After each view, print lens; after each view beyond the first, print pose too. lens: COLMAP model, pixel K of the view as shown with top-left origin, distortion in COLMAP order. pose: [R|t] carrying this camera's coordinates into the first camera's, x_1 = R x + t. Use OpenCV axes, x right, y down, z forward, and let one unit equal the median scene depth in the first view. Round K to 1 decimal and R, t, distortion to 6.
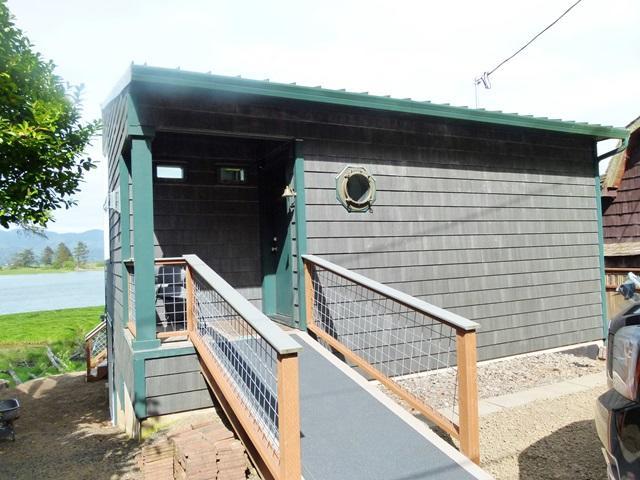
lens RADIAL K [[482.6, 0, 320.0], [0, 482.6, 240.0], [0, 0, 1]] dist [-0.008394, -0.004074]
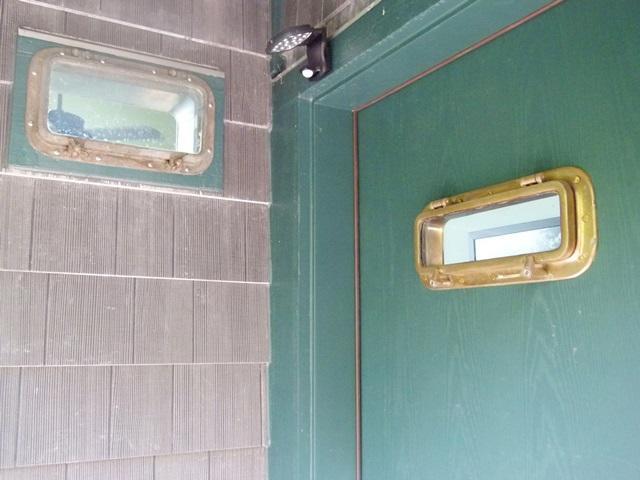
lens RADIAL K [[646.6, 0, 320.0], [0, 646.6, 240.0], [0, 0, 1]] dist [-0.041520, 0.016648]
pose [[0.997367, 0.038967, 0.061161, -0.128691], [-0.029852, 0.989208, -0.143443, -0.064552], [-0.066090, 0.141239, 0.987767, 0.792906]]
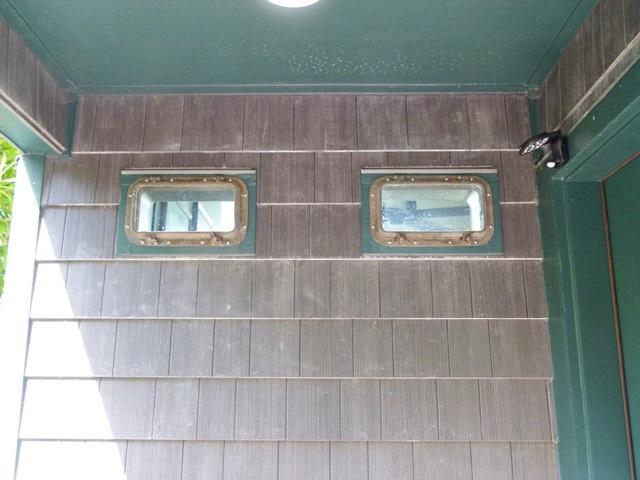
lens RADIAL K [[646.6, 0, 320.0], [0, 646.6, 240.0], [0, 0, 1]] dist [-0.041520, 0.016648]
pose [[0.893400, -0.074010, -0.443123, -0.087592], [-0.022285, 0.977823, -0.208244, -0.051404], [0.448708, 0.195920, 0.871938, 0.695437]]
